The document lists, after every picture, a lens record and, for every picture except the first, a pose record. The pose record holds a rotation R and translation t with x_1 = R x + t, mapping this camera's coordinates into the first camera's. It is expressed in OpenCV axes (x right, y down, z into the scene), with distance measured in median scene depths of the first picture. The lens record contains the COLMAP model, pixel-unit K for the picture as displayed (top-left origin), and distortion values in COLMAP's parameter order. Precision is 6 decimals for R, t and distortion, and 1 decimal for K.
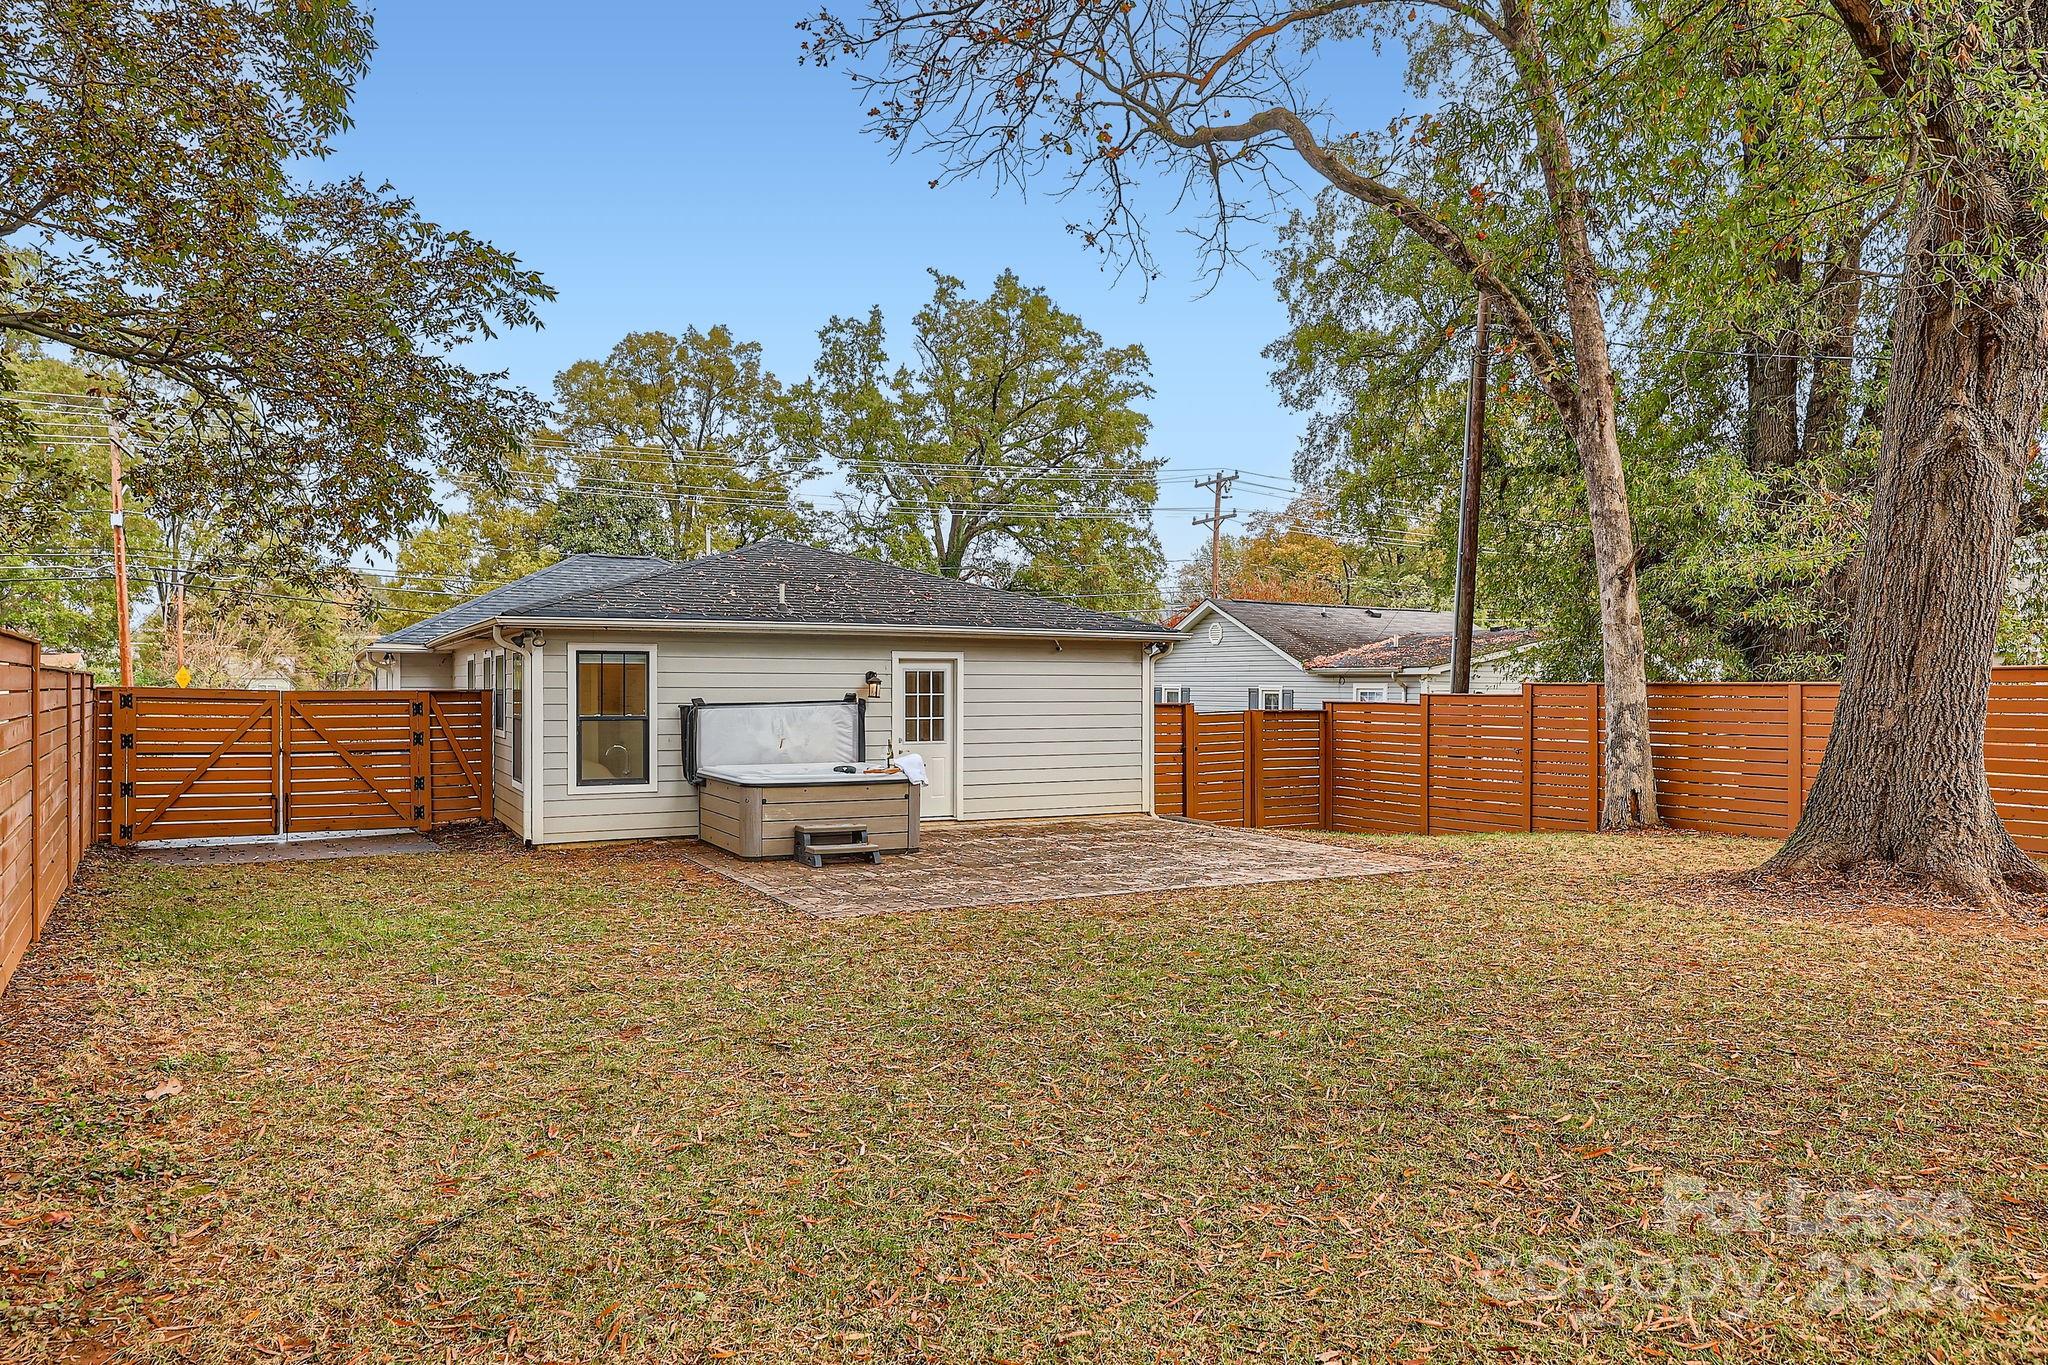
lens RADIAL K [[1311.2, 0, 1025.2], [0, 1311.2, 683.2], [0, 0, 1]] dist [-0.004170, 0.002231]
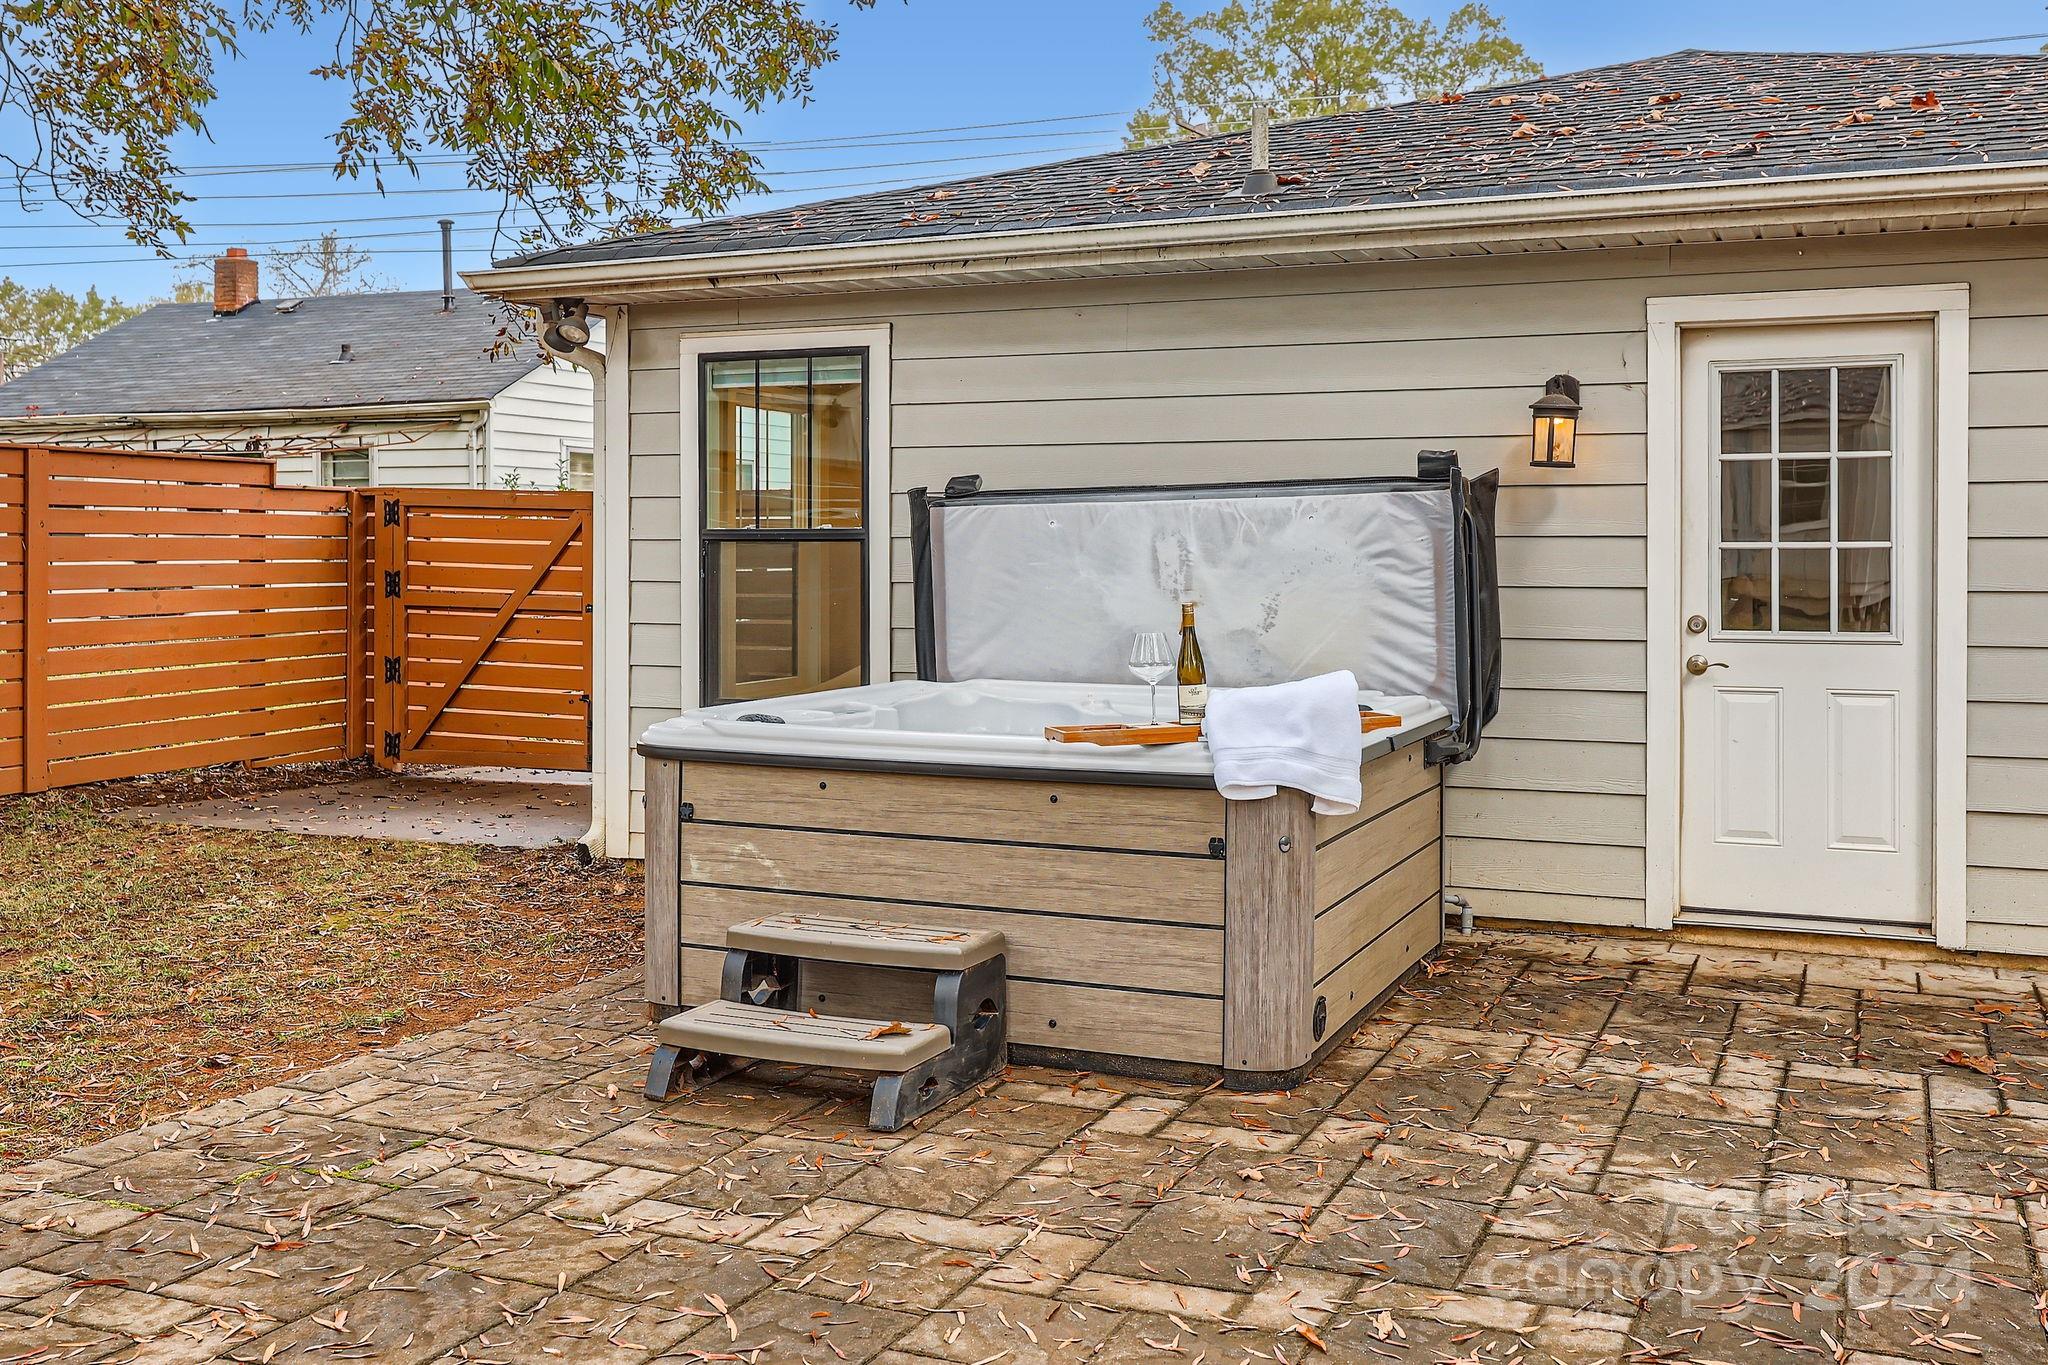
lens RADIAL K [[1983.6, 0, 1025.5], [0, 1983.6, 603.0], [0, 0, 1]] dist [0.003850, 0.000000]
pose [[0.614450, 0.019928, -0.788704, 0.153497], [0.003914, 0.999592, 0.028306, 0.028375], [0.788946, -0.020480, 0.614121, 0.673475]]
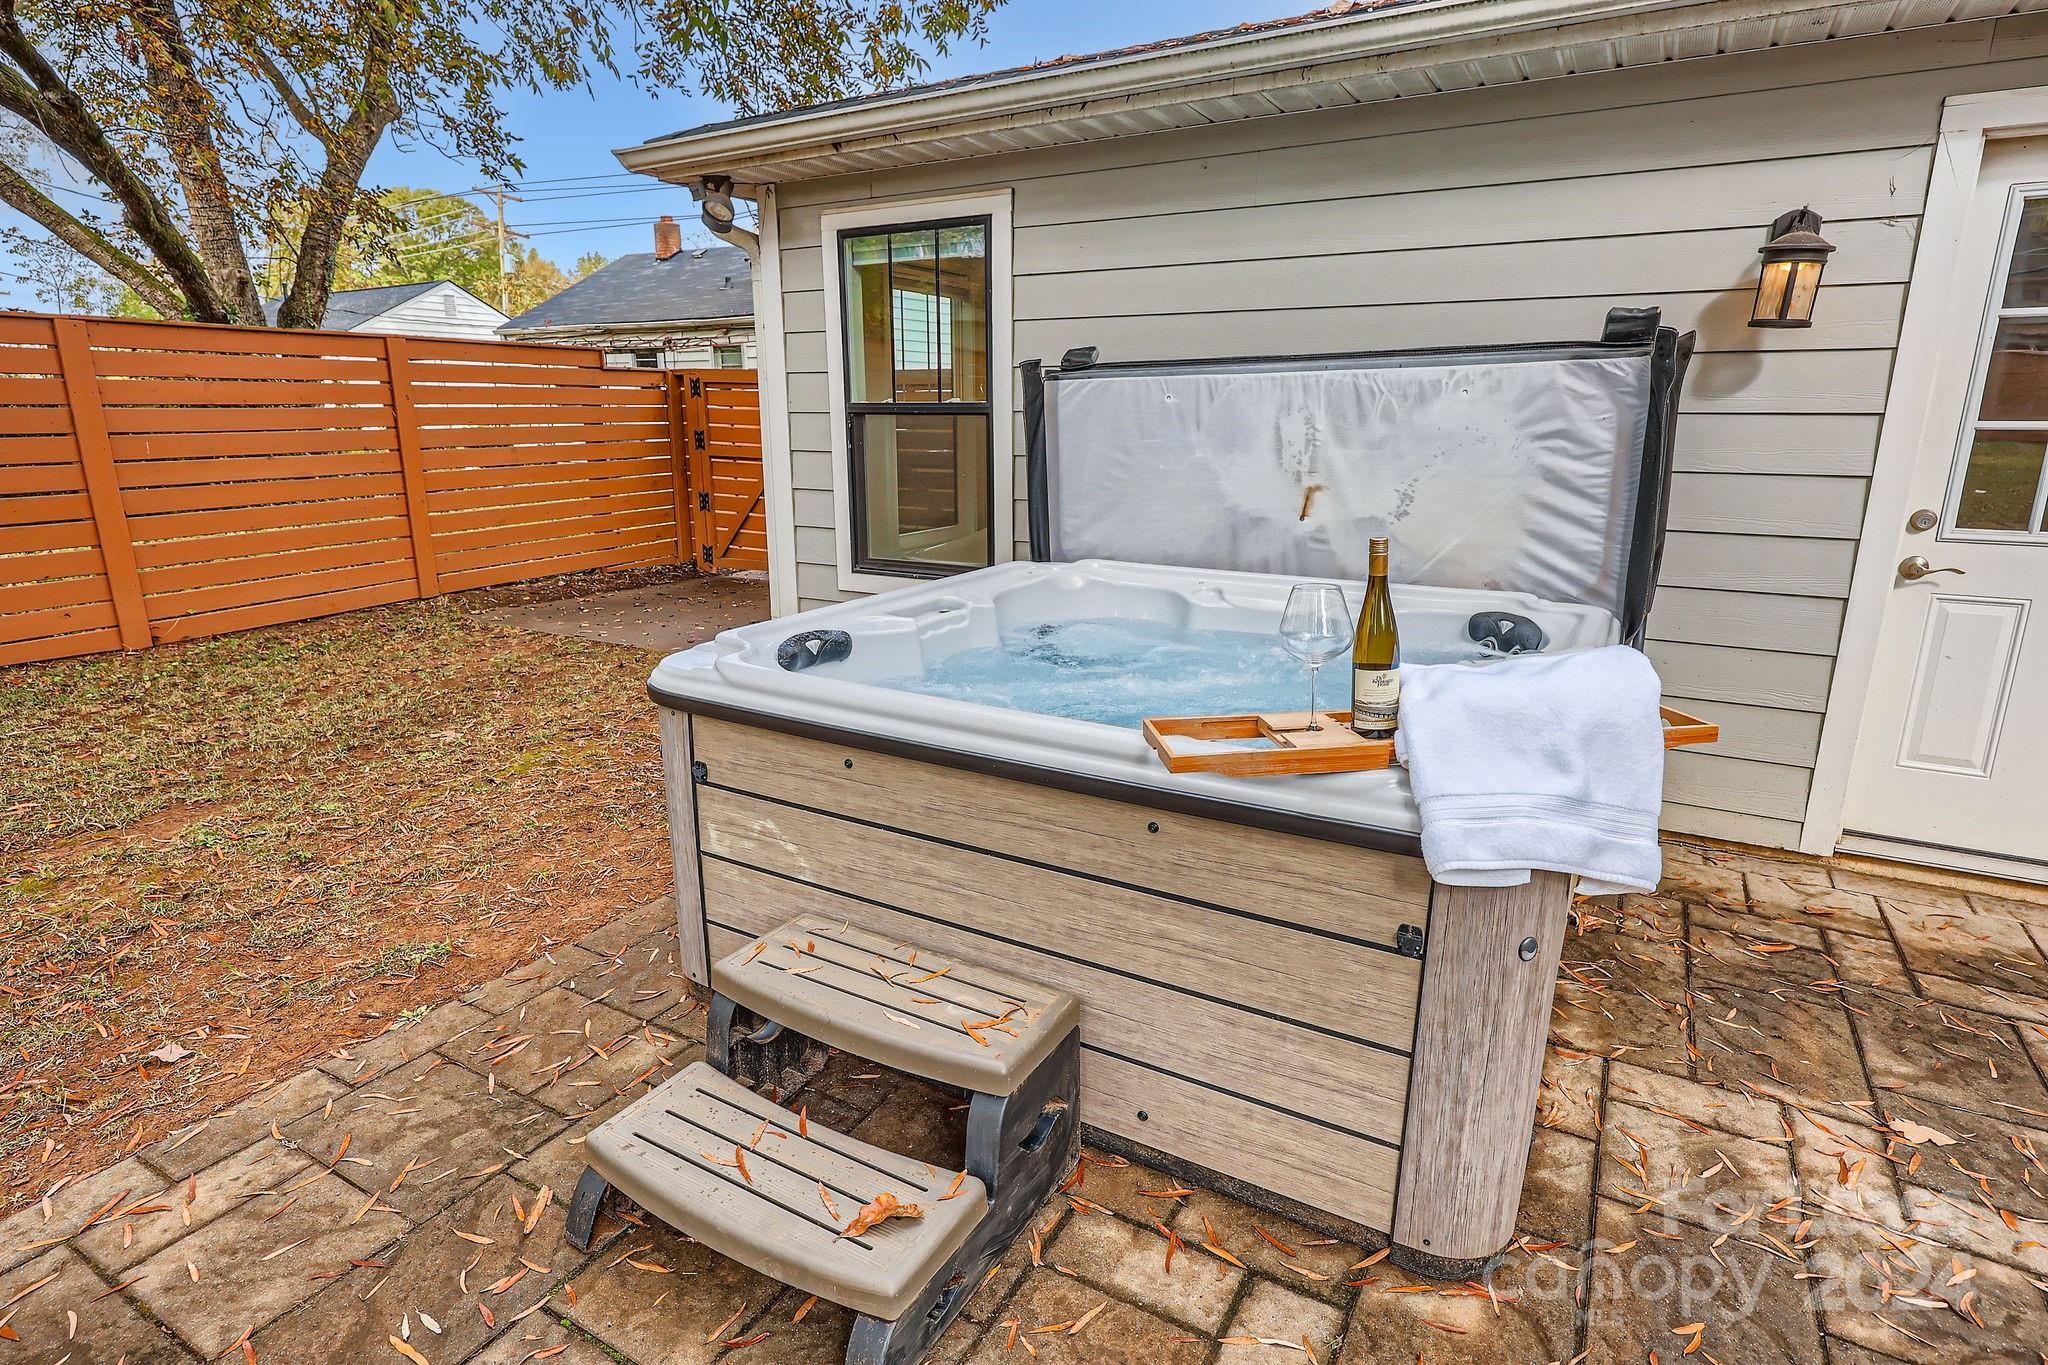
lens RADIAL K [[1042.9, 0, 1034.6], [0, 1042.9, 700.6], [0, 0, 1]] dist [-0.000327, 0.000485]
pose [[0.522317, 0.229300, -0.821345, -0.018593], [0.004889, 0.962349, 0.271774, 0.024521], [0.852738, -0.145967, 0.501530, 0.812180]]
